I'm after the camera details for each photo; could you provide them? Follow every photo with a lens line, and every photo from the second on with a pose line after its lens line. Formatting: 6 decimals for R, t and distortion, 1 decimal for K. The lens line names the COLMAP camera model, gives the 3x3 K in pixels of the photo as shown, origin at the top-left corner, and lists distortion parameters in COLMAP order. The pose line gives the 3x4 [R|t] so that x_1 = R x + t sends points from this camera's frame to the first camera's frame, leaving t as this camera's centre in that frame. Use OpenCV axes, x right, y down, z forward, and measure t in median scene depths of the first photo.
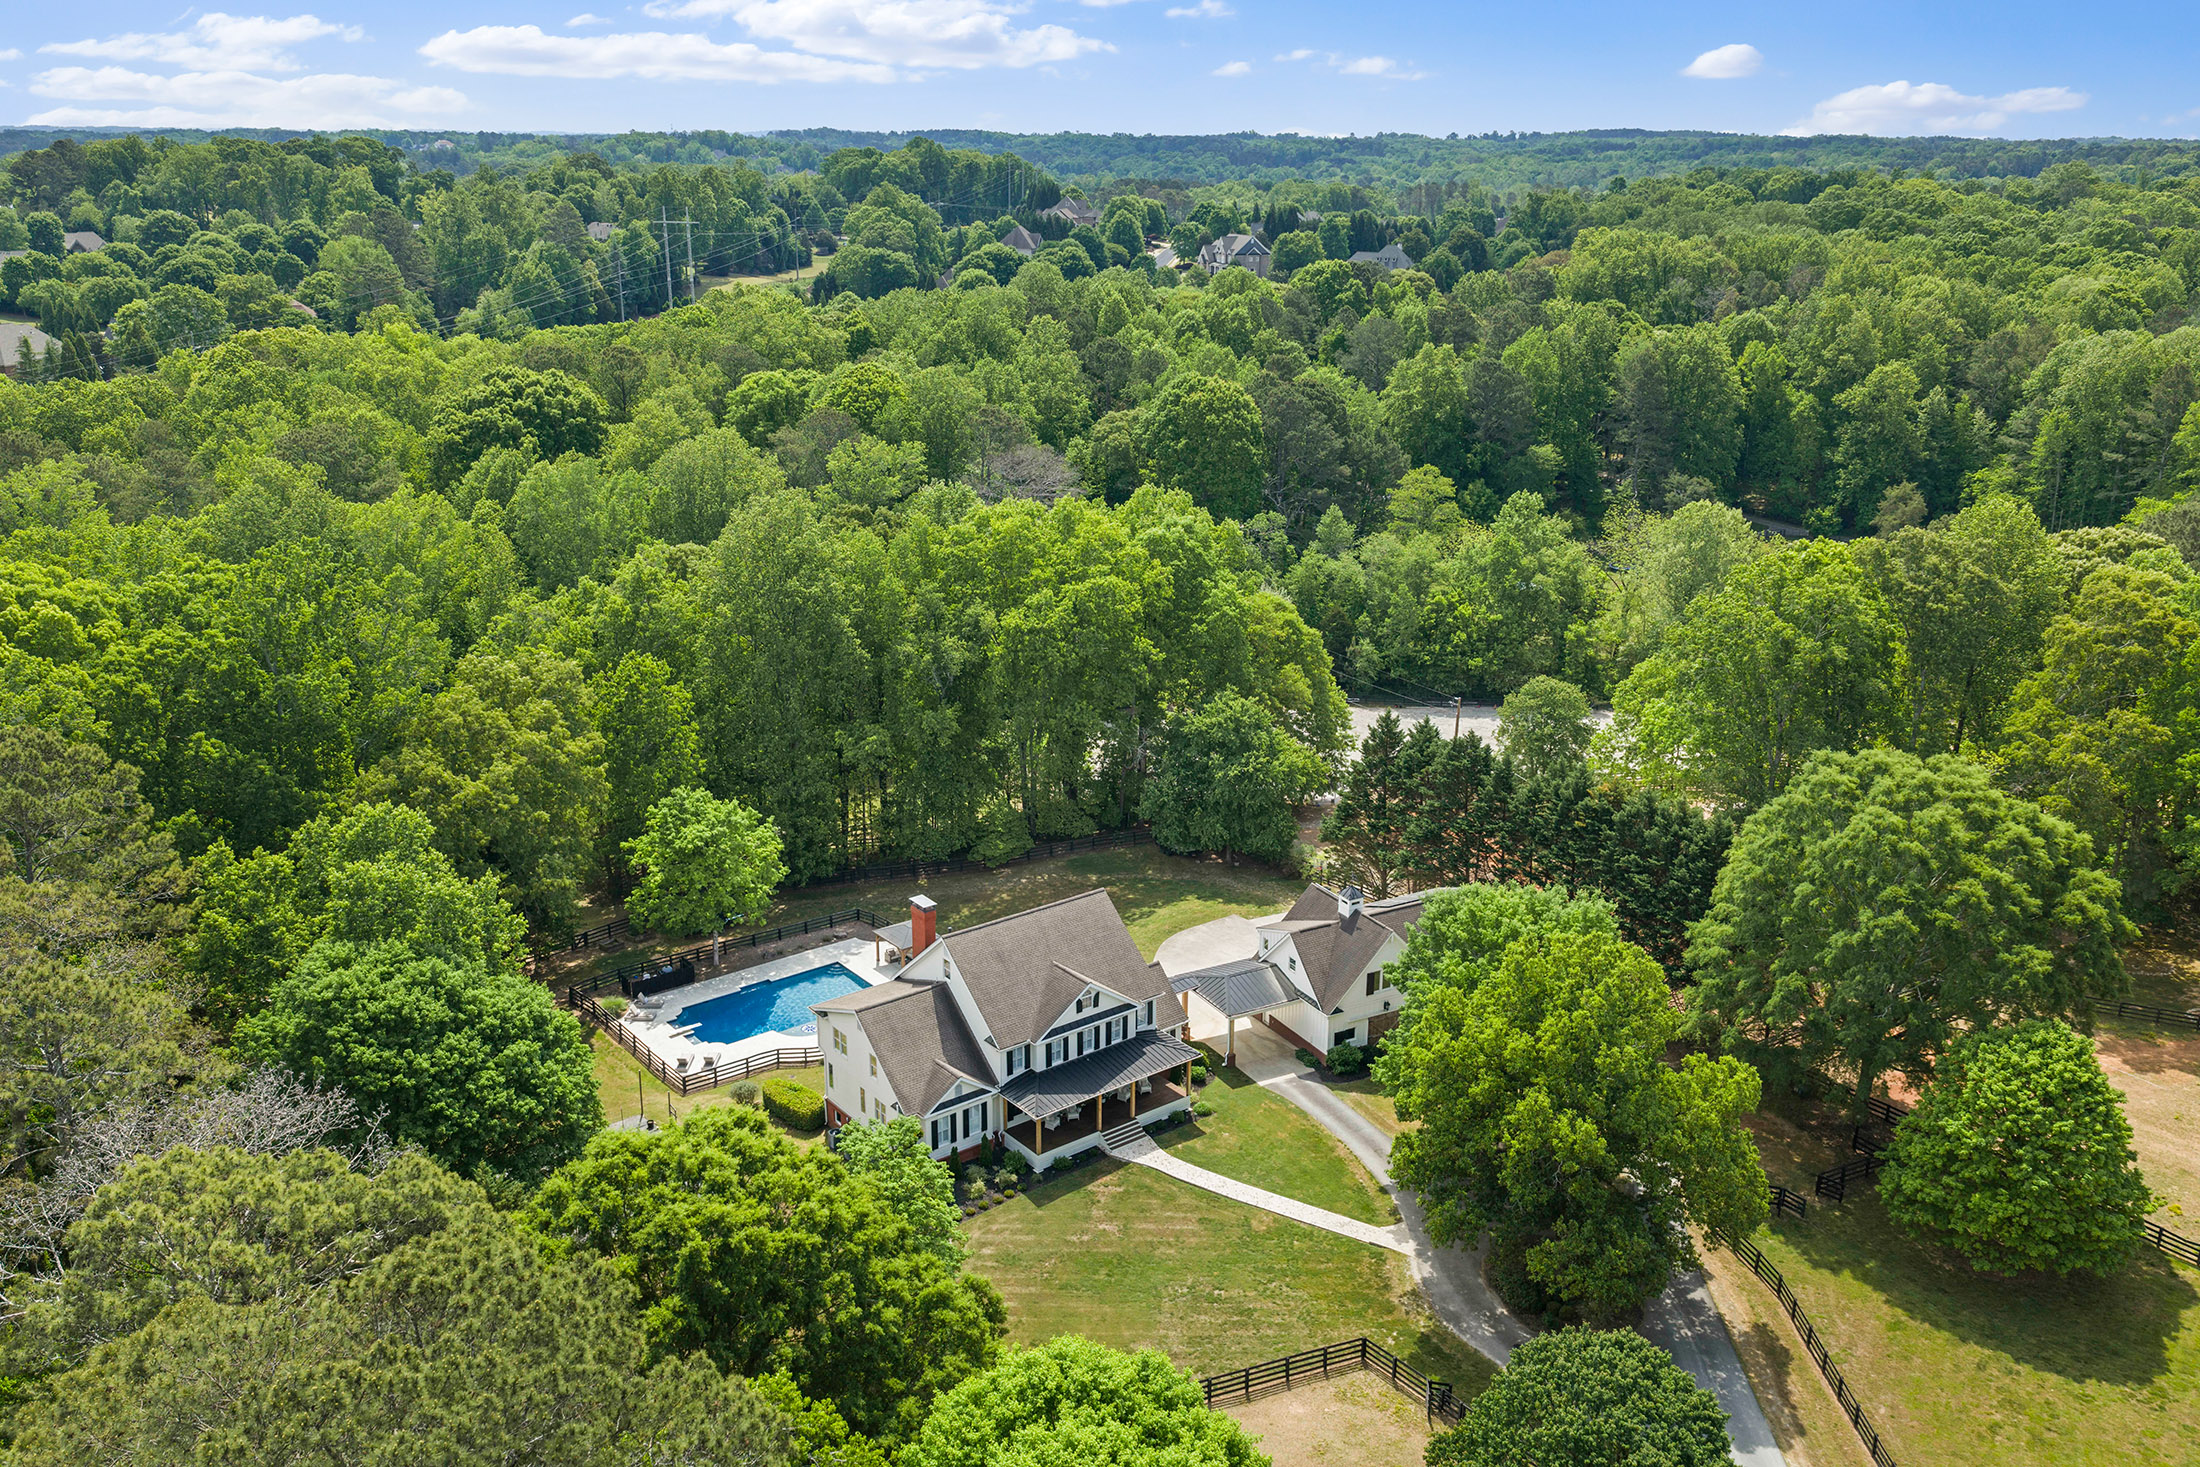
lens RADIAL K [[1803.8, 0, 1100.0], [0, 1803.8, 733.5], [0, 0, 1]] dist [0.006378, -0.015349]
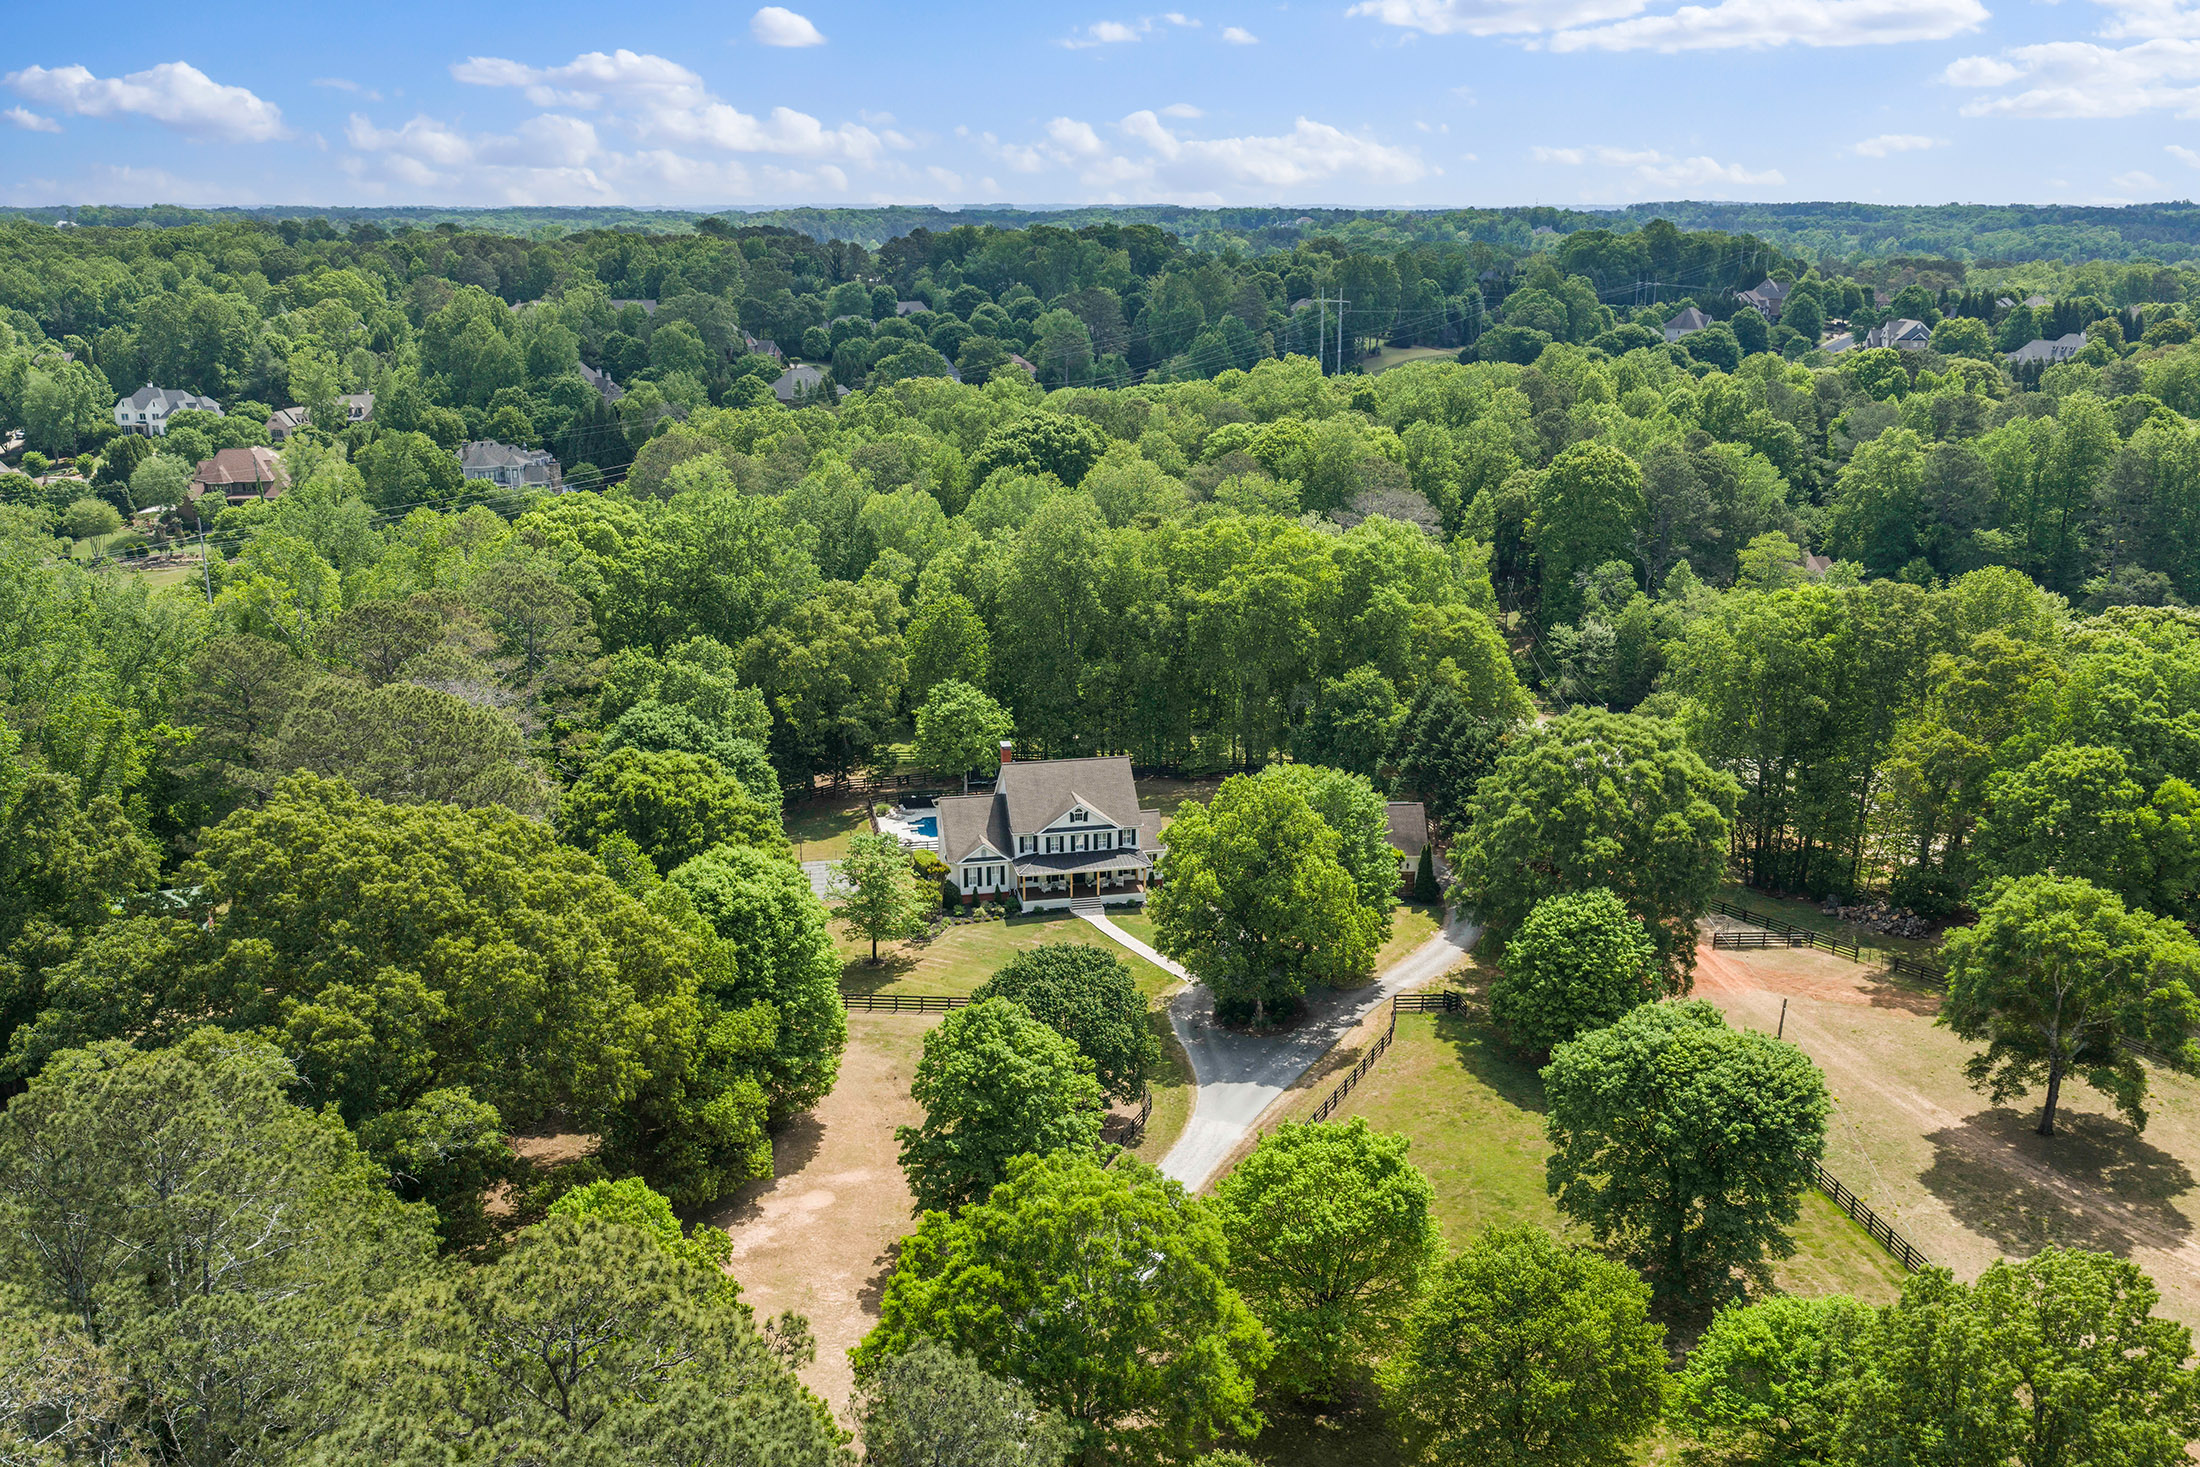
lens RADIAL K [[1803.8, 0, 1100.0], [0, 1803.8, 733.5], [0, 0, 1]] dist [0.006378, -0.015349]
pose [[0.898096, 0.115242, -0.424432, 0.556516], [-0.130843, 0.991373, -0.007685, 0.073782], [0.419885, 0.062436, 0.905427, -0.341012]]
